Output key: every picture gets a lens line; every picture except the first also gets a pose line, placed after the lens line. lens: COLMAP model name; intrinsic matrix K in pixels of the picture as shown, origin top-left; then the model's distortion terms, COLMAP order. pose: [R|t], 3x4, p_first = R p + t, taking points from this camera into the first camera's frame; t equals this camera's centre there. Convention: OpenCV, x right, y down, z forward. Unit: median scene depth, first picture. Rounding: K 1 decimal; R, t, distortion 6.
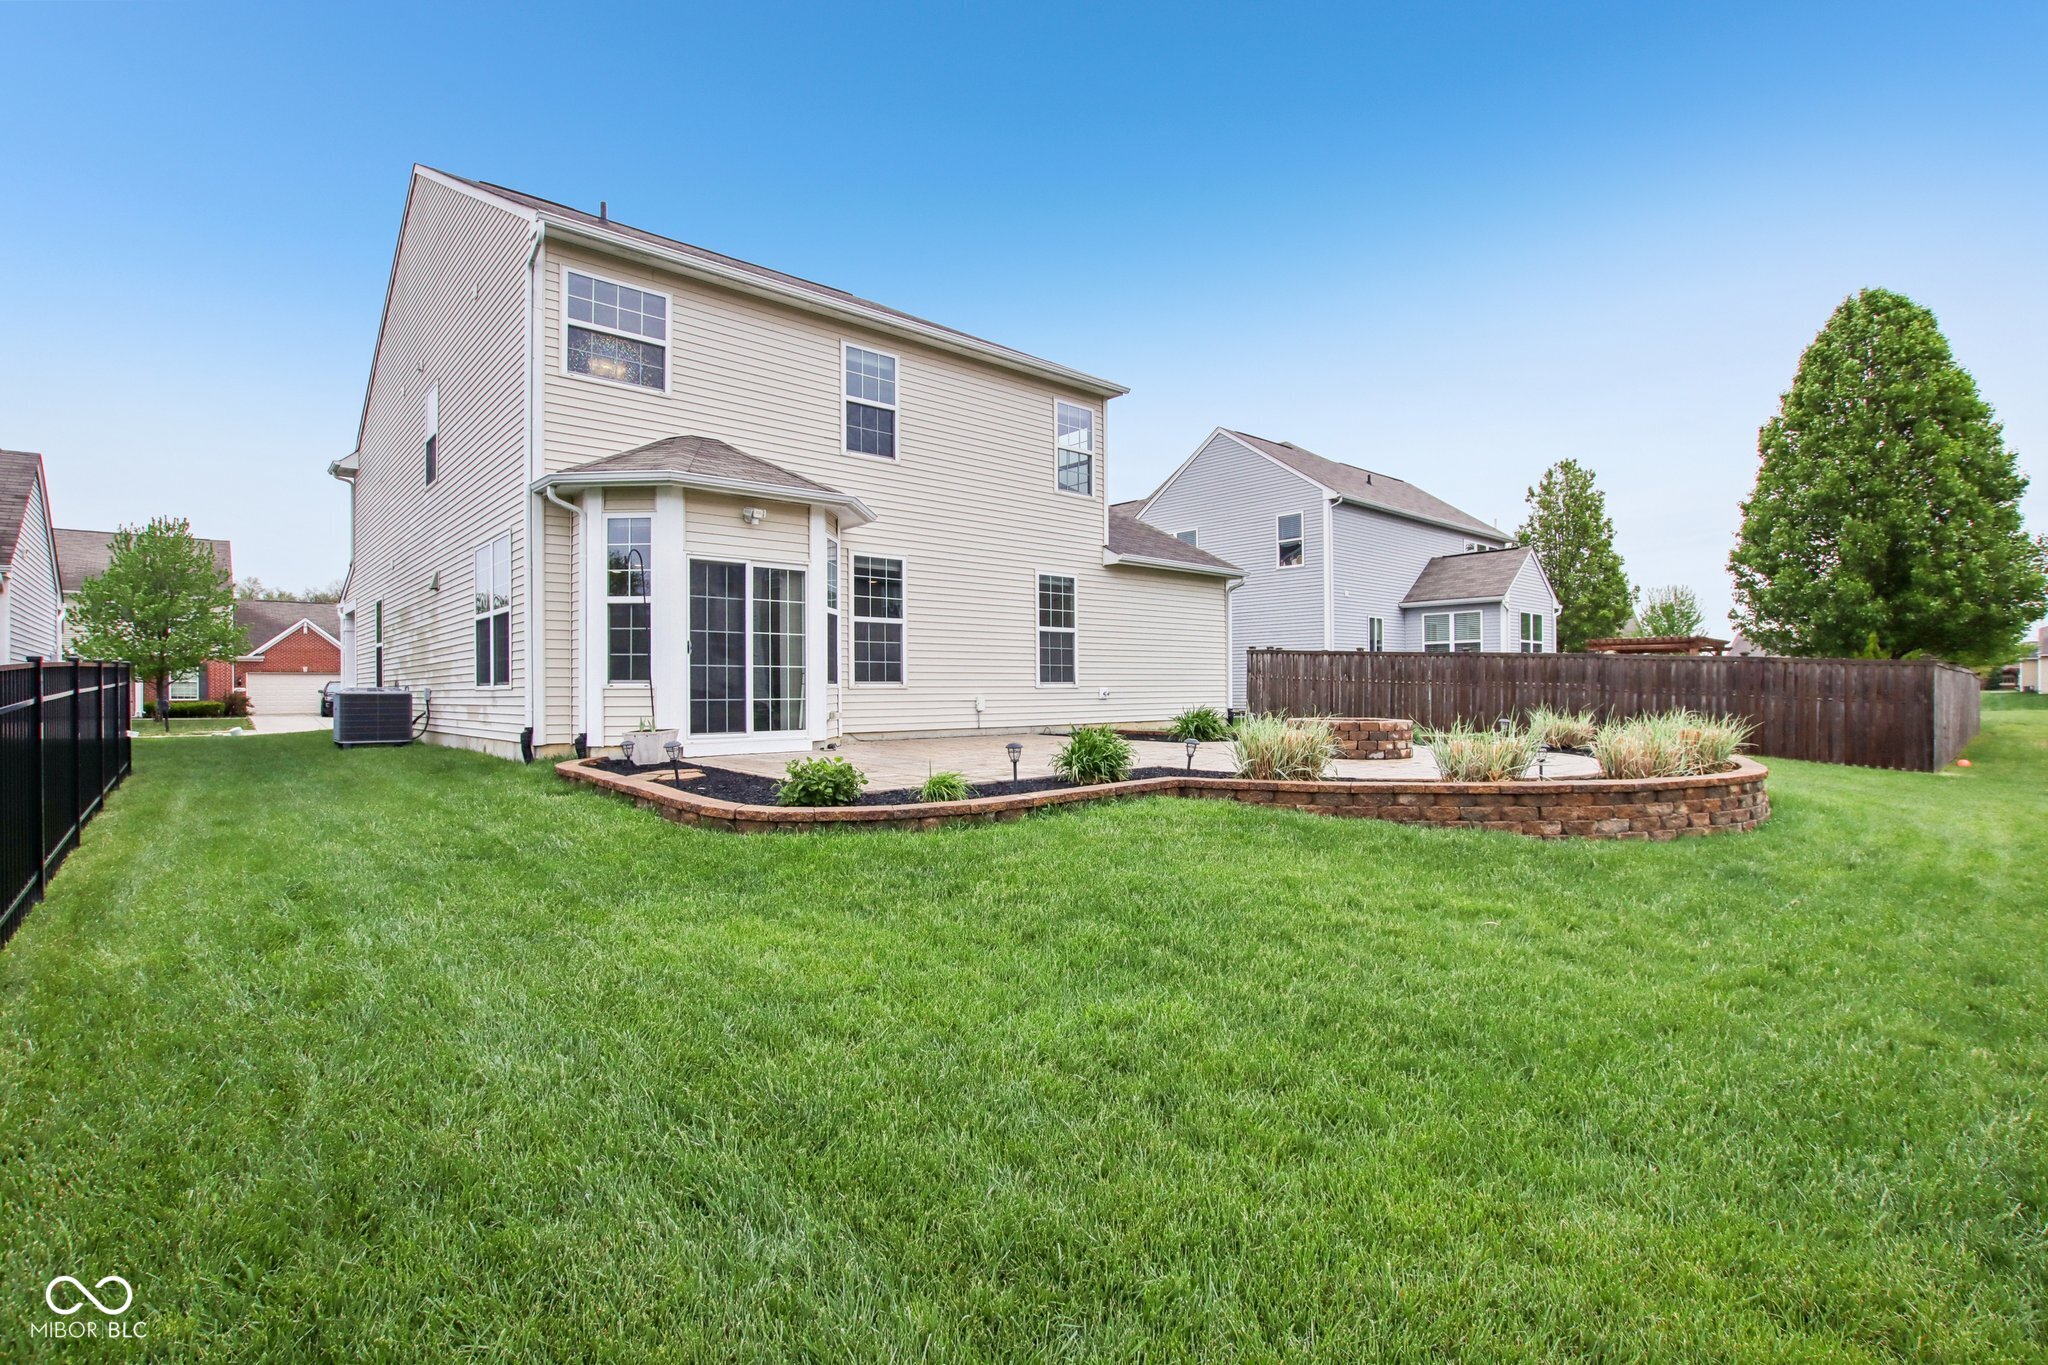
lens RADIAL K [[973.8, 0, 1032.8], [0, 973.8, 700.7], [0, 0, 1]] dist [-0.018034, 0.000849]
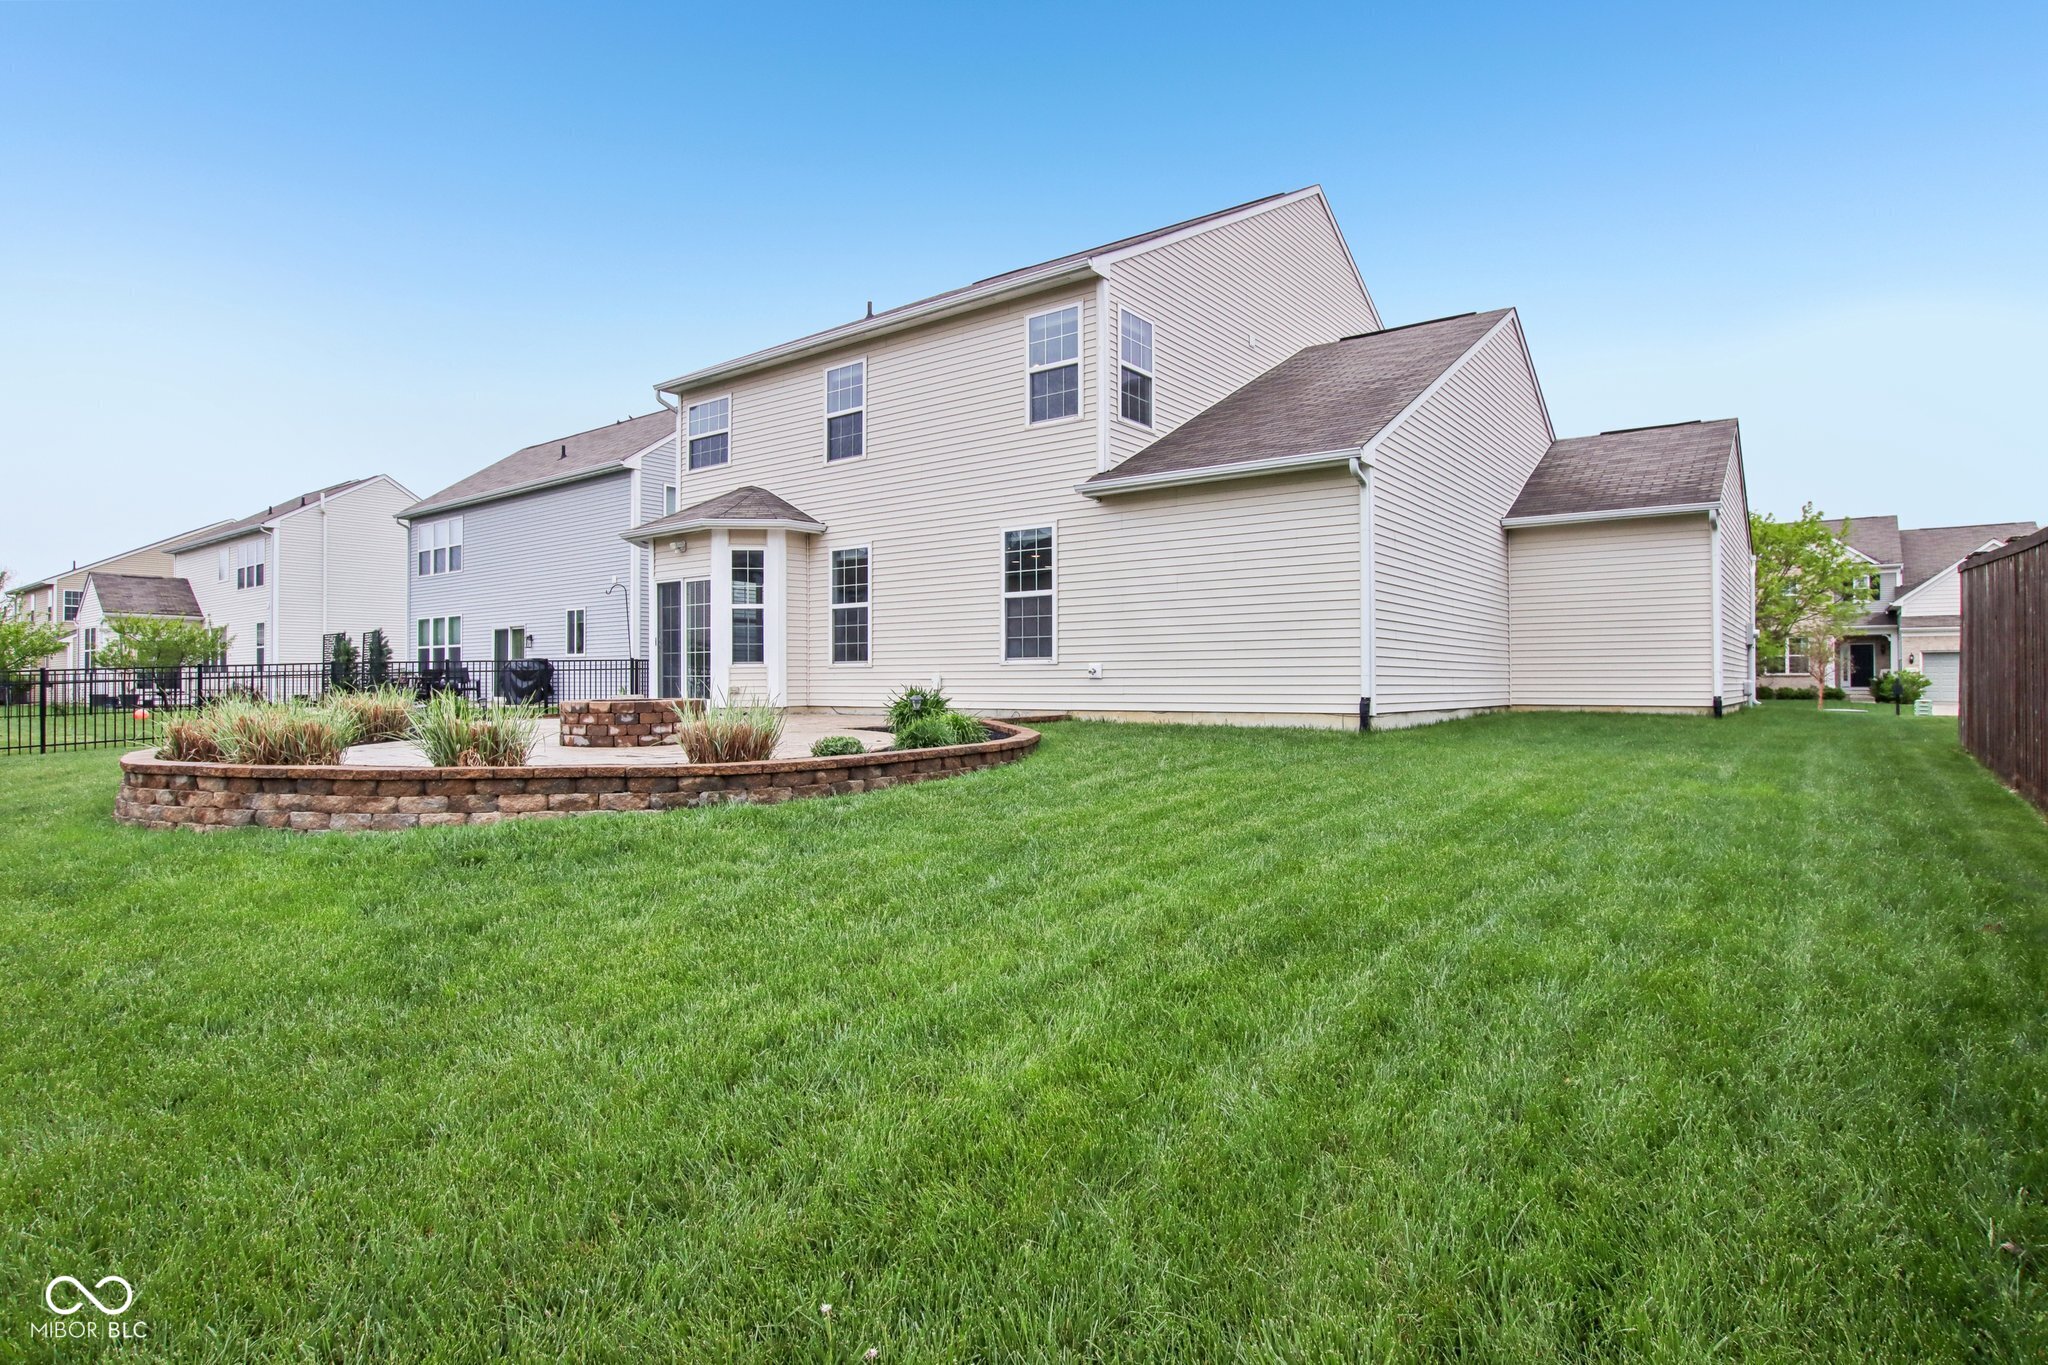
lens RADIAL K [[1083.9, 0, 1012.6], [0, 1083.9, 660.5], [0, 0, 1]] dist [-0.017207, 0.000946]
pose [[0.166583, -0.003268, -0.986022, 1.055059], [0.001812, 0.999994, -0.003008, -0.015576], [0.986026, -0.001286, 0.166588, 0.946987]]
